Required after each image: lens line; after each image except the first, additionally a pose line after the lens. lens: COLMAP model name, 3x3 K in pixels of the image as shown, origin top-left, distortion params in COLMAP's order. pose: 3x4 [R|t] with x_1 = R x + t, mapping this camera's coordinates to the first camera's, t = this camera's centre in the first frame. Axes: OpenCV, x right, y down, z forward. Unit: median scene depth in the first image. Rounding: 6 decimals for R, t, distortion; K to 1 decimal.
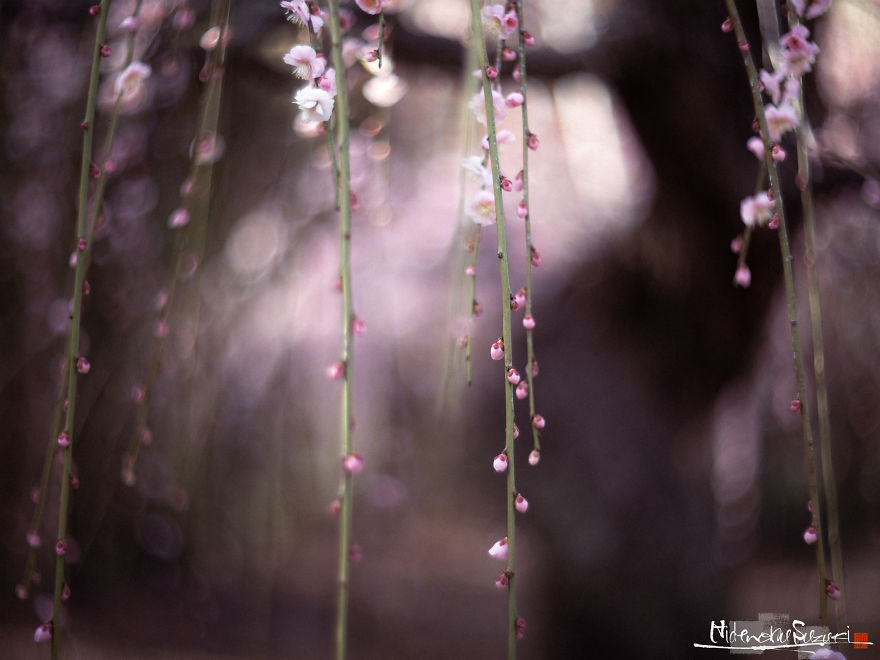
lens RADIAL K [[2477.6, 0, 440.0], [0, 2477.6, 330.0], [0, 0, 1]] dist [-0.121965, -0.338502]
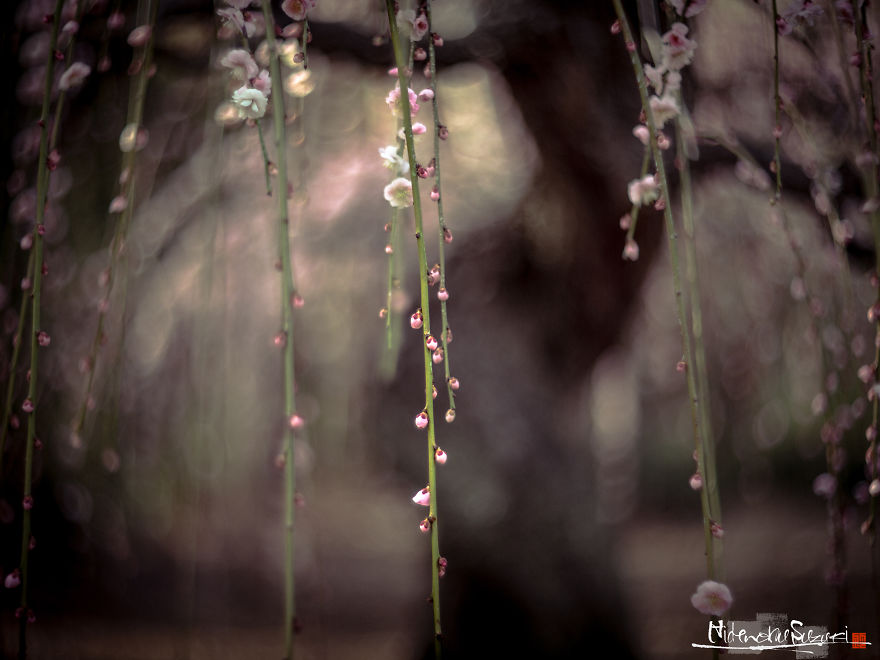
lens RADIAL K [[2477.6, 0, 440.0], [0, 2477.6, 330.0], [0, 0, 1]] dist [-0.121965, -0.338502]
pose [[0.998577, -0.013800, 0.051511, -0.023121], [0.013173, 0.999835, 0.012503, -0.001270], [-0.051675, -0.011807, 0.998594, -0.116767]]
